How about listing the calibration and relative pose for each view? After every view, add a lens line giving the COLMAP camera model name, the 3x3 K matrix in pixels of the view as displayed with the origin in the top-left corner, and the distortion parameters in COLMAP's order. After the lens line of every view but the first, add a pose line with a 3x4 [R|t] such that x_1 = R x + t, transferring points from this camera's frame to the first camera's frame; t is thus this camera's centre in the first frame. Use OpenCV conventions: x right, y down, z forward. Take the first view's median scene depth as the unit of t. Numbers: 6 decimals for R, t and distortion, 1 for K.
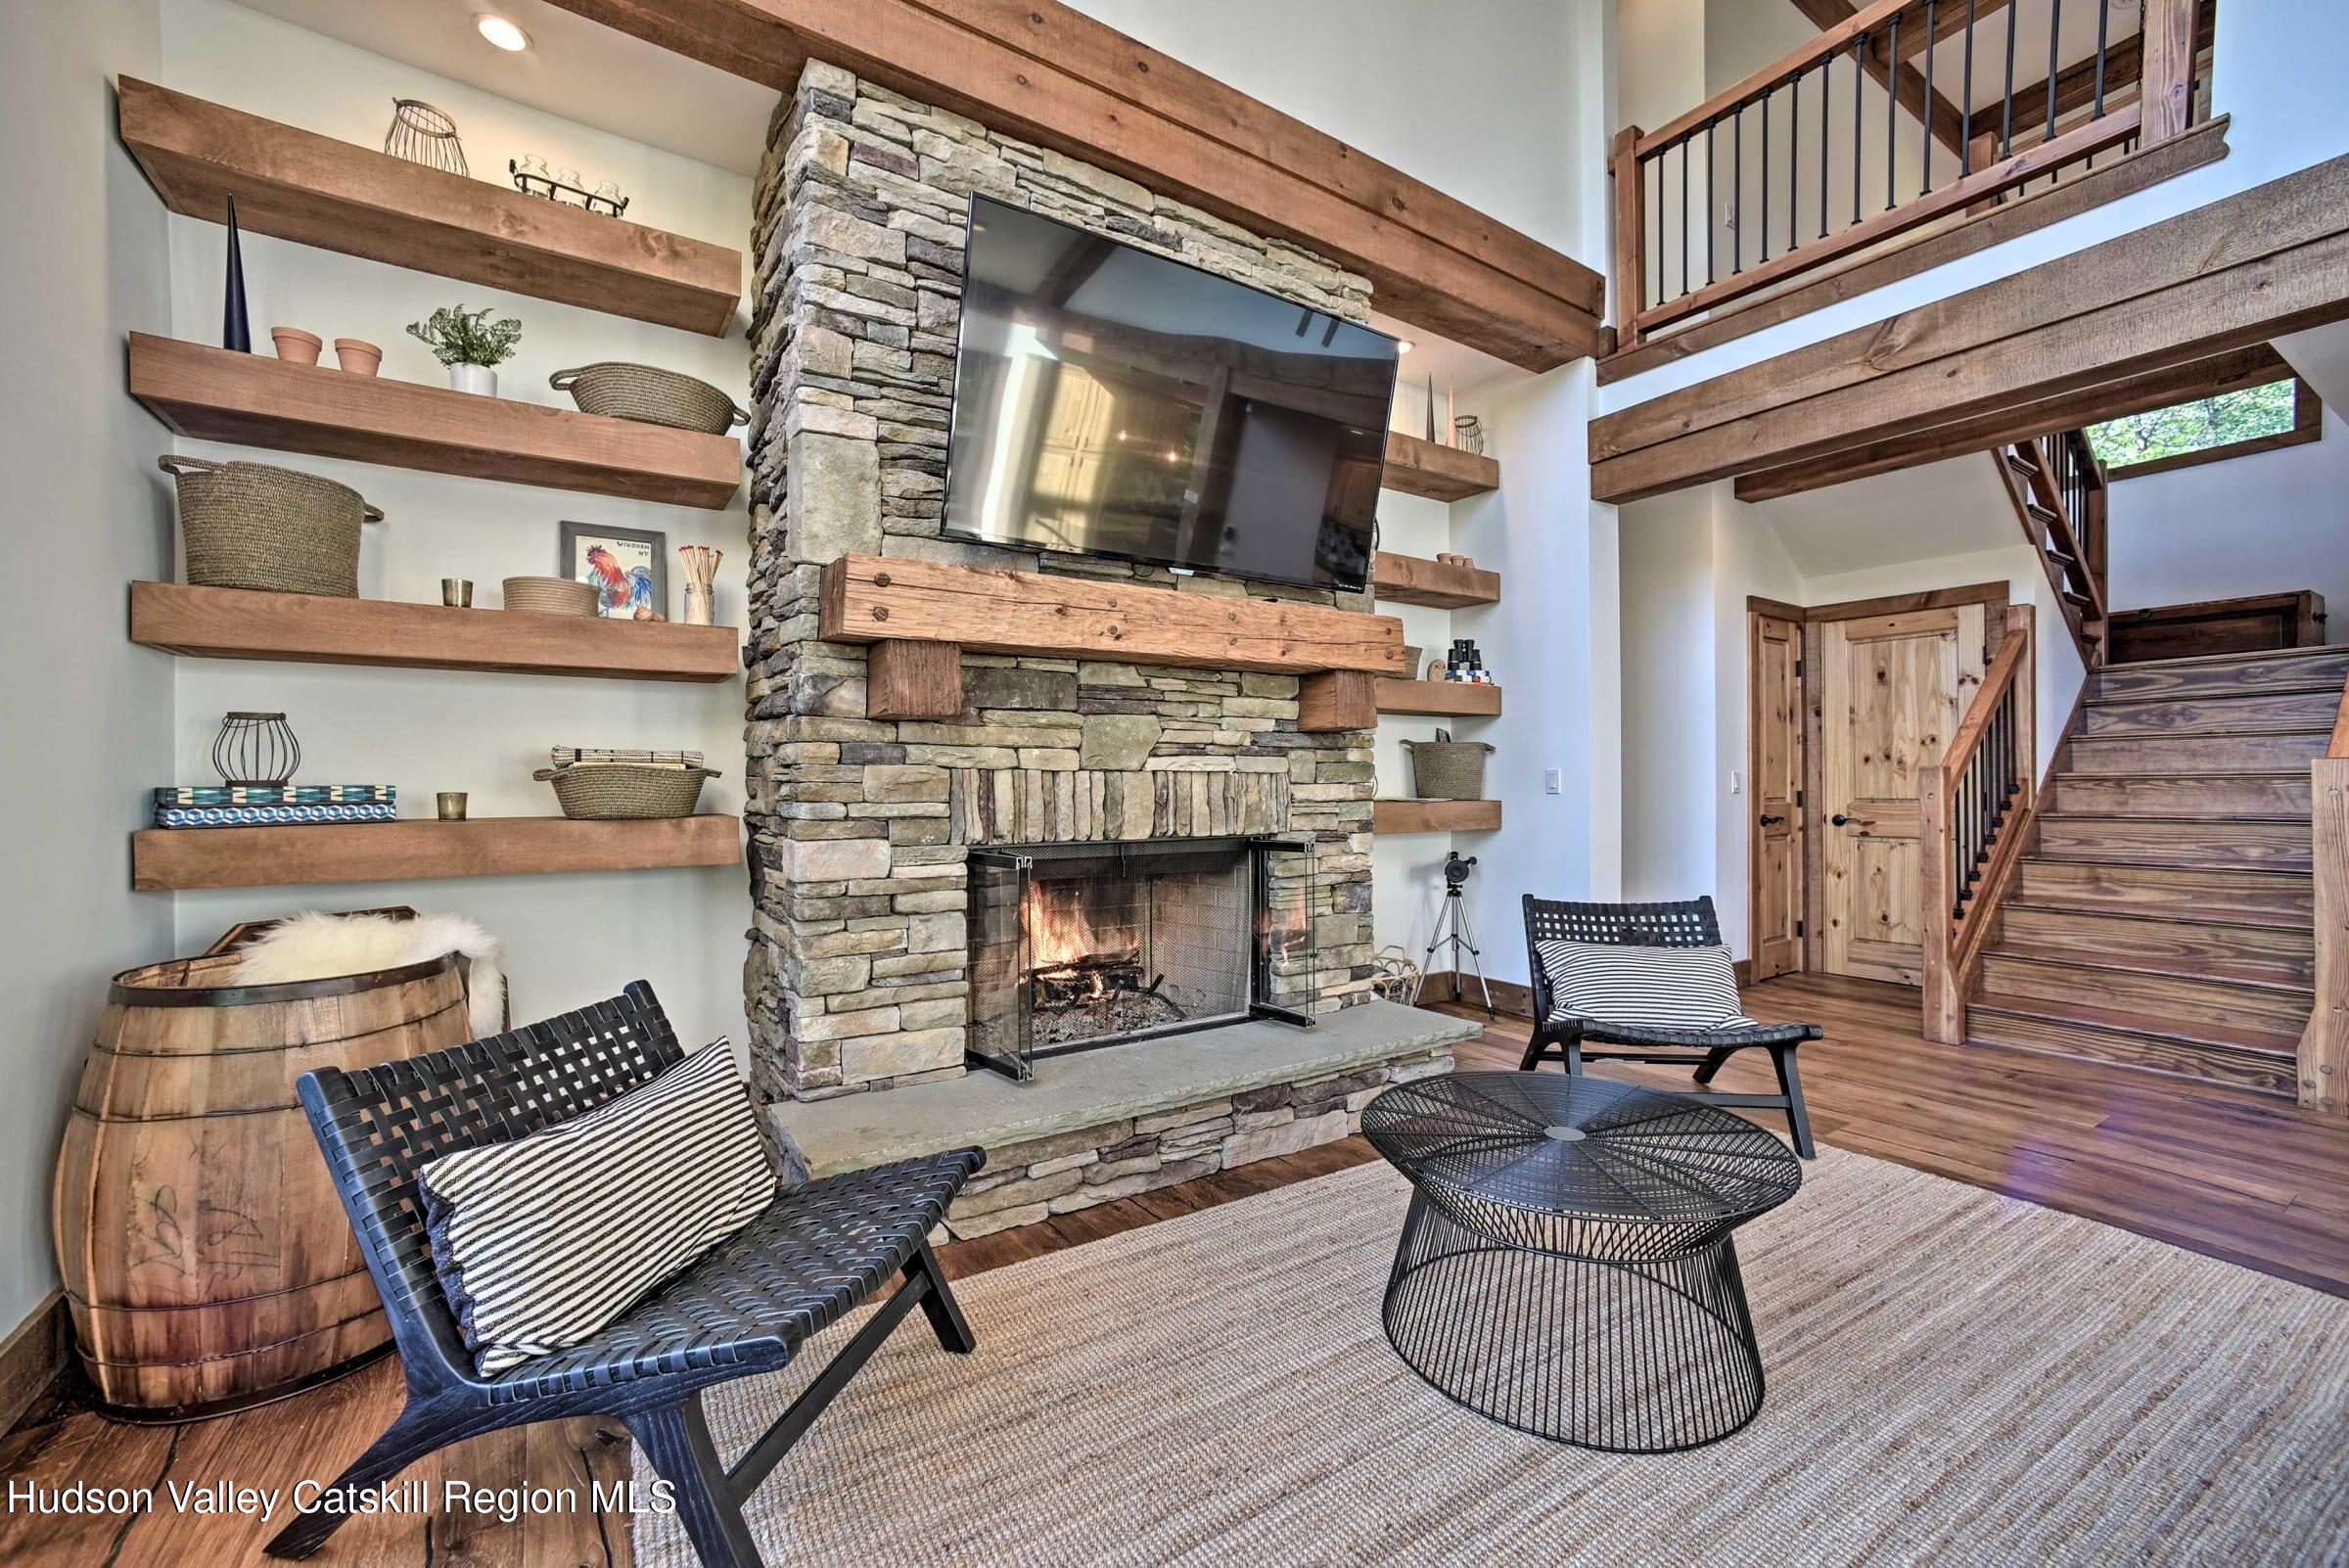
lens RADIAL K [[960.4, 0, 1161.7], [0, 960.4, 780.7], [0, 0, 1]] dist [-0.008443, 0.007015]
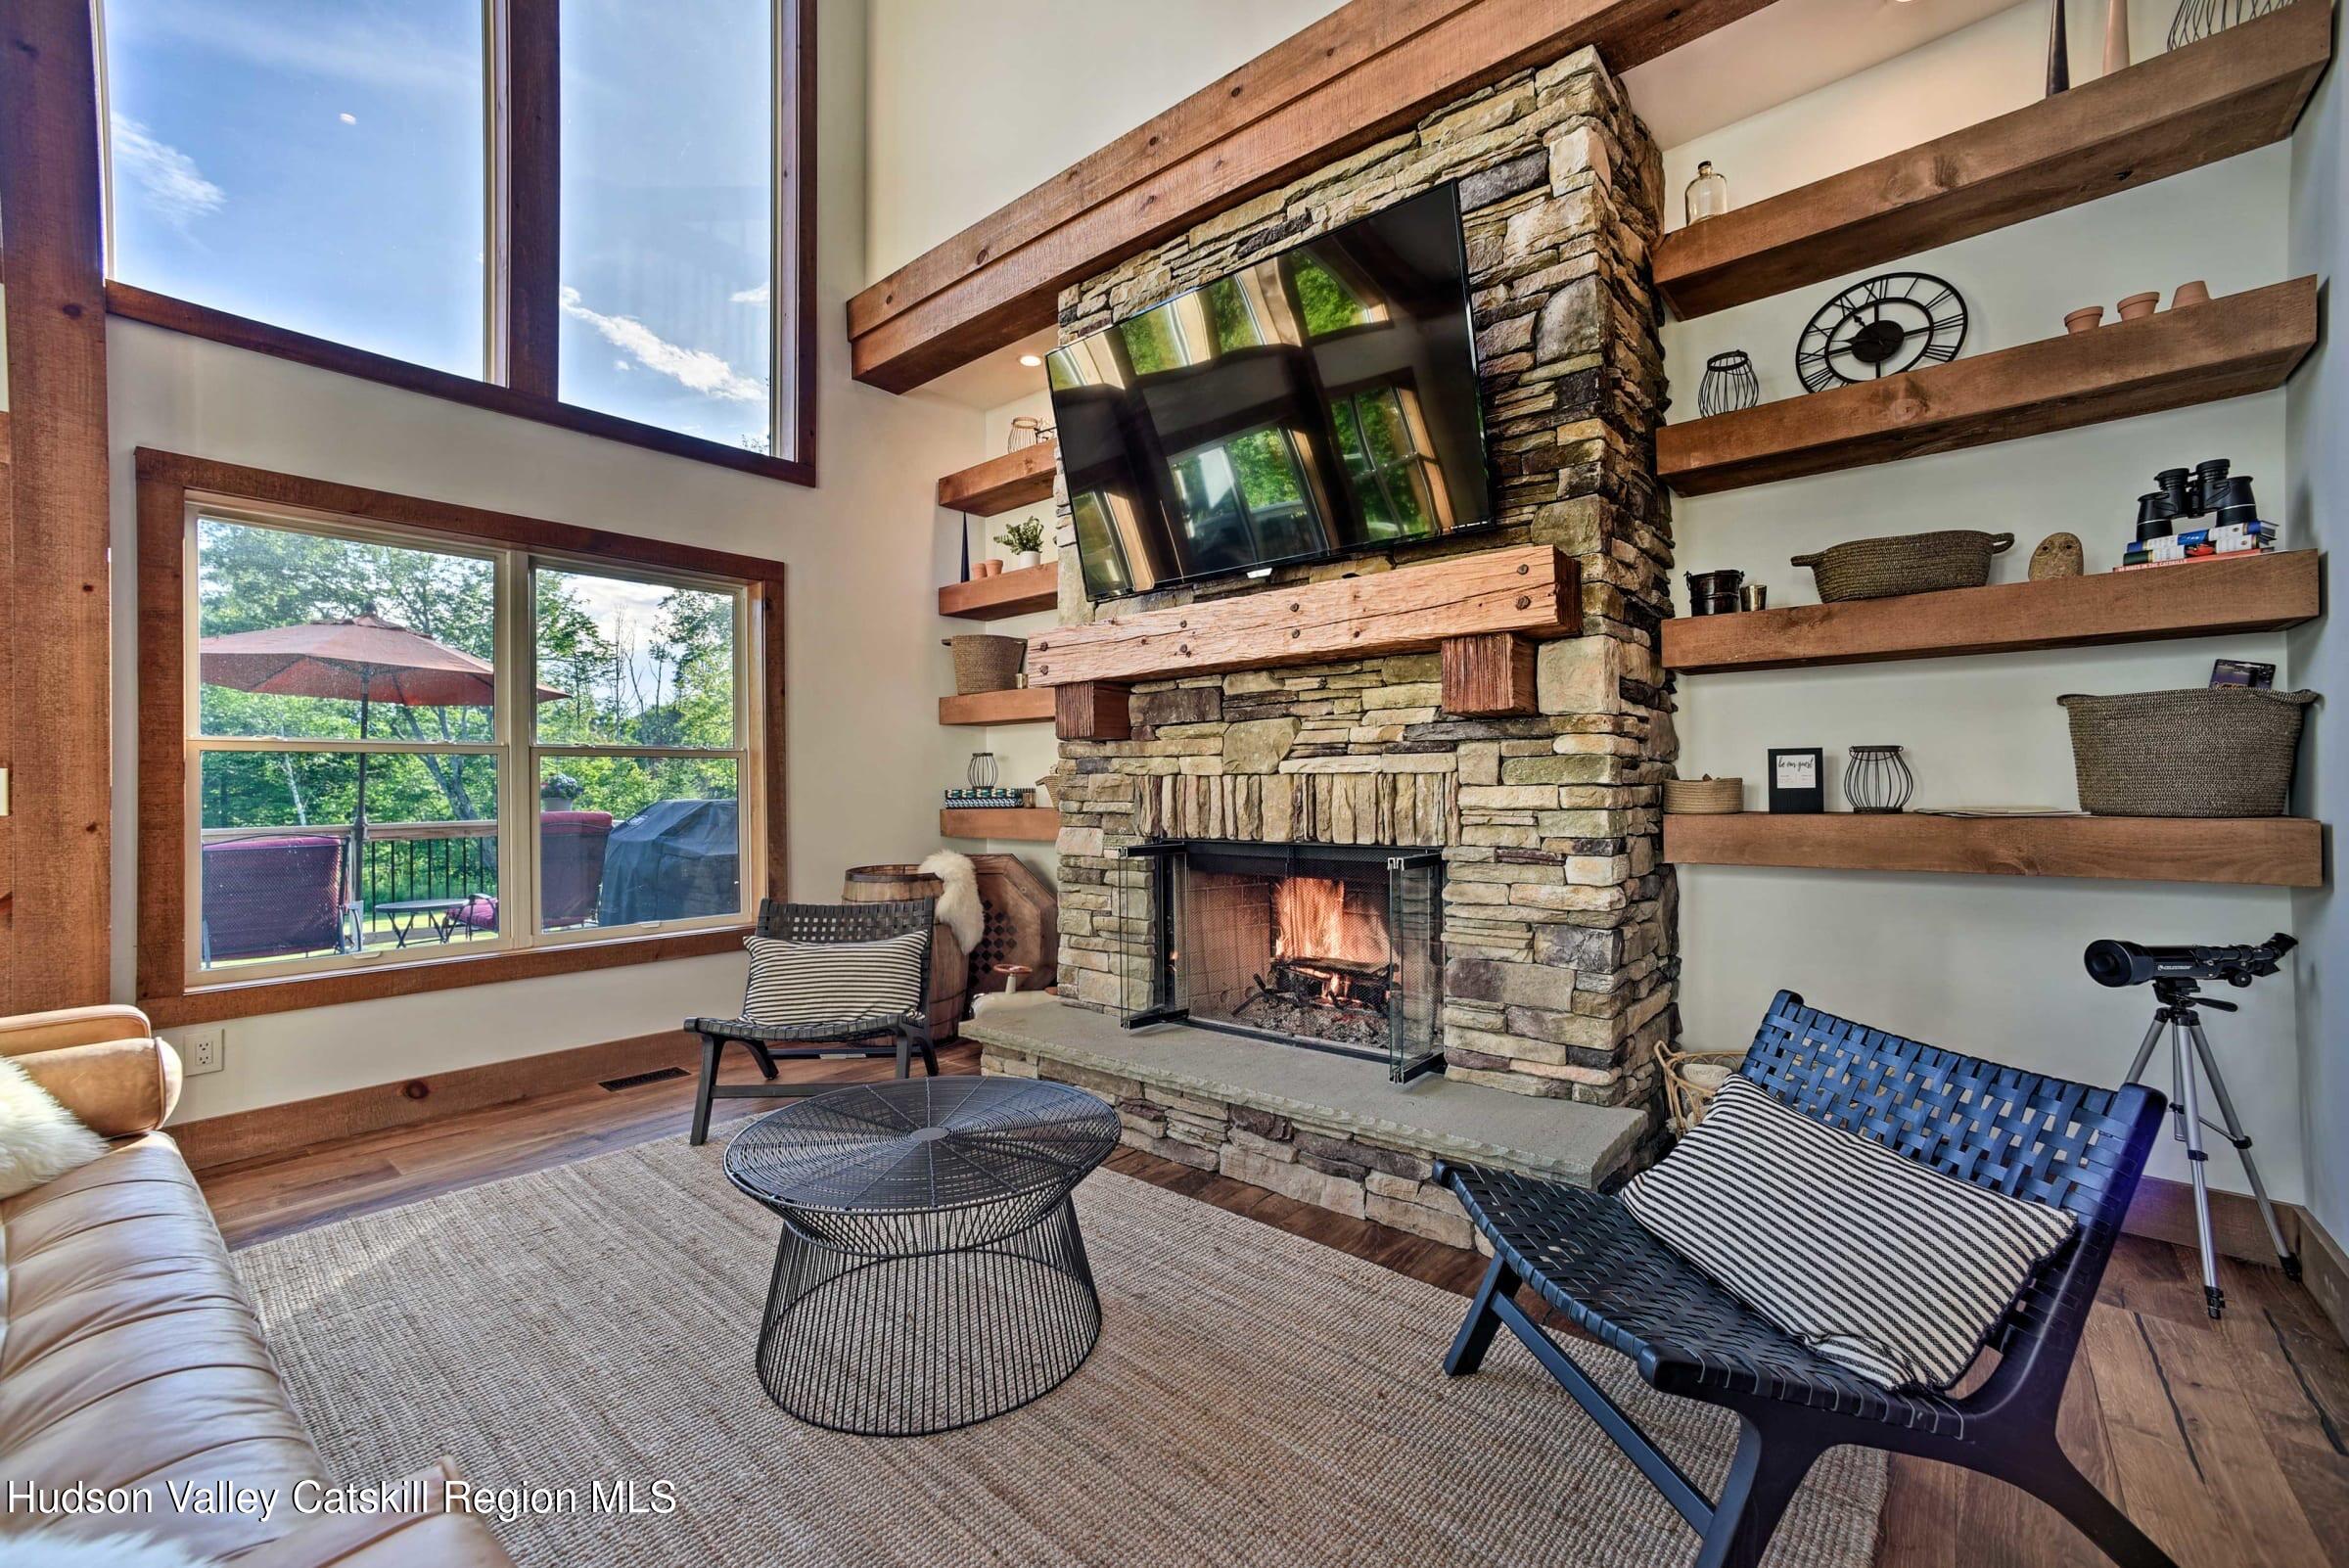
lens RADIAL K [[971.6, 0, 1165.8], [0, 971.6, 780.0], [0, 0, 1]] dist [-0.002328, 0.000097]
pose [[0.304070, -0.005509, -0.952634, 0.930264], [0.012784, 0.999917, -0.001702, -0.003767], [0.952564, -0.011661, 0.304115, 0.590913]]
